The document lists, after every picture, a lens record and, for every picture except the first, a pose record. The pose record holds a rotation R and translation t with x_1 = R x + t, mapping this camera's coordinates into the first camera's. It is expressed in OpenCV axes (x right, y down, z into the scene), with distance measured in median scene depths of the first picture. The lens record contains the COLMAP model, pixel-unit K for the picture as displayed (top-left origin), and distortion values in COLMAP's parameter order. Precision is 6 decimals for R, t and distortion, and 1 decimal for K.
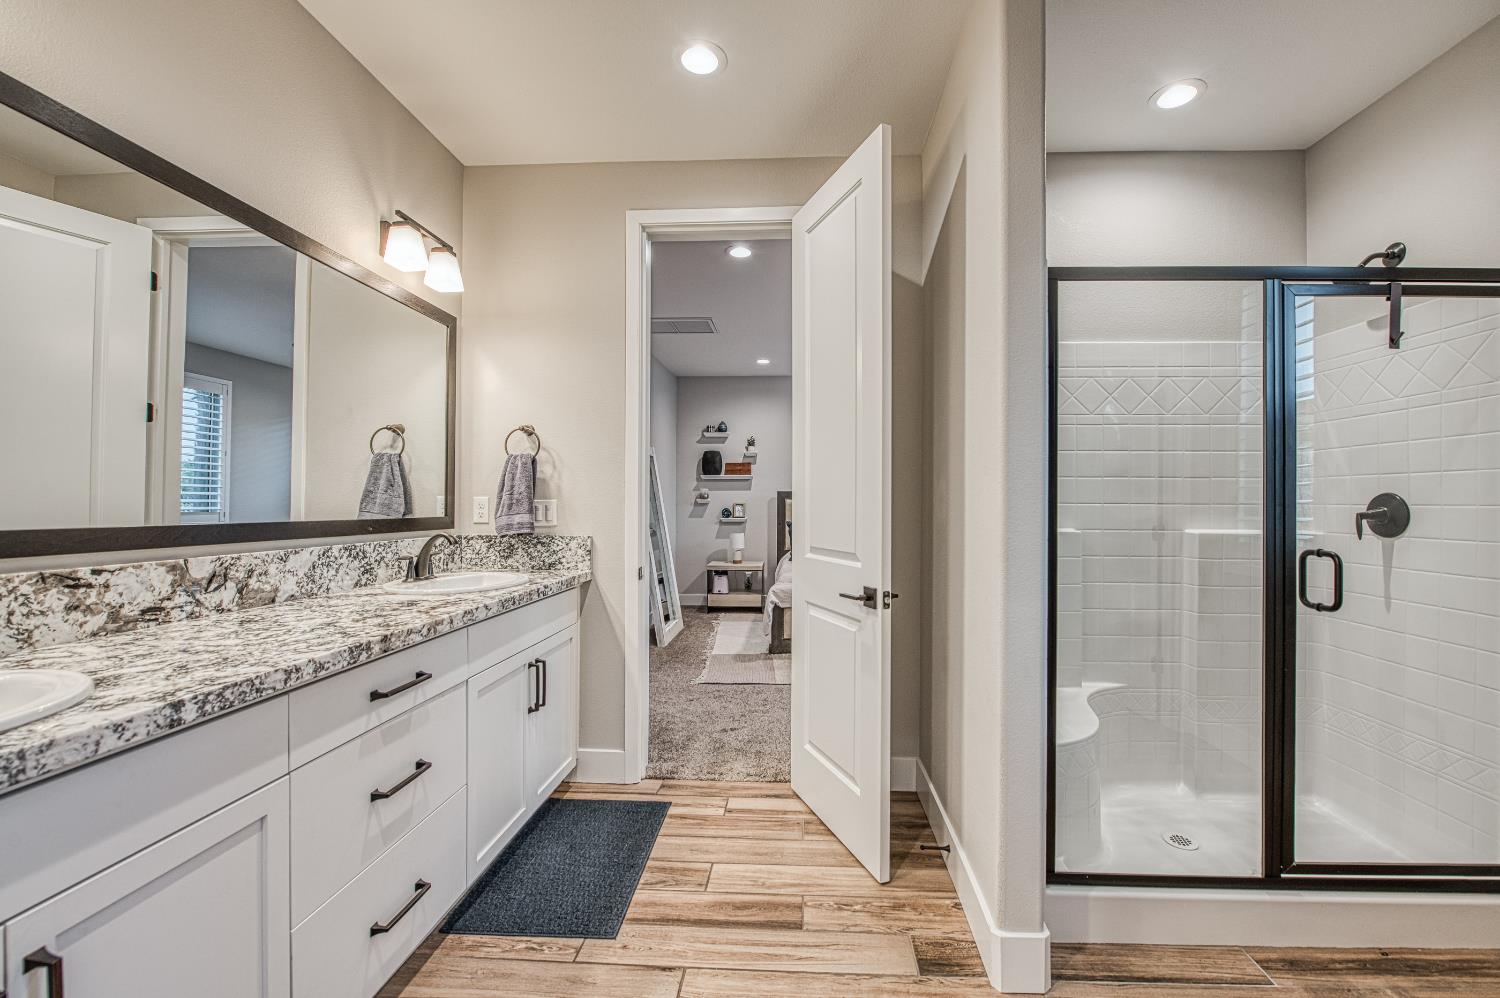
lens RADIAL K [[584.8, 0, 762.3], [0, 584.8, 502.2], [0, 0, 1]] dist [-0.001229, -0.002688]
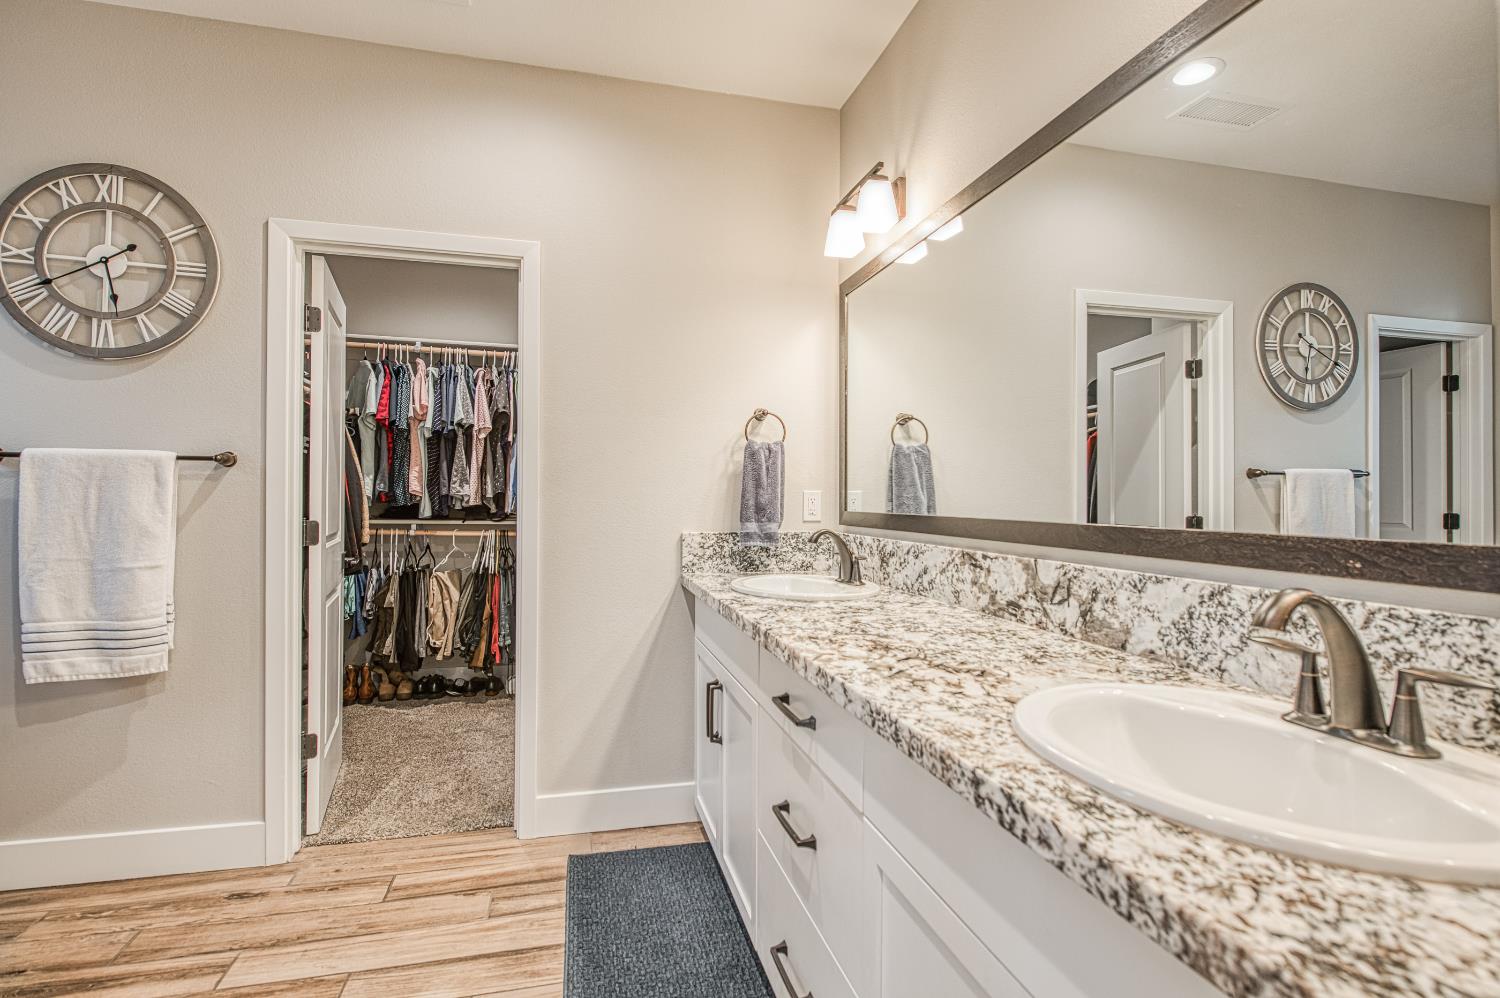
lens RADIAL K [[695.5, 0, 725.1], [0, 695.5, 497.0], [0, 0, 1]] dist [0.000059, -0.000091]
pose [[-0.958721, -0.020385, -0.283618, -0.215651], [-0.018685, 0.999788, -0.008698, 0.018841], [0.283736, -0.003040, -0.958898, 1.876325]]
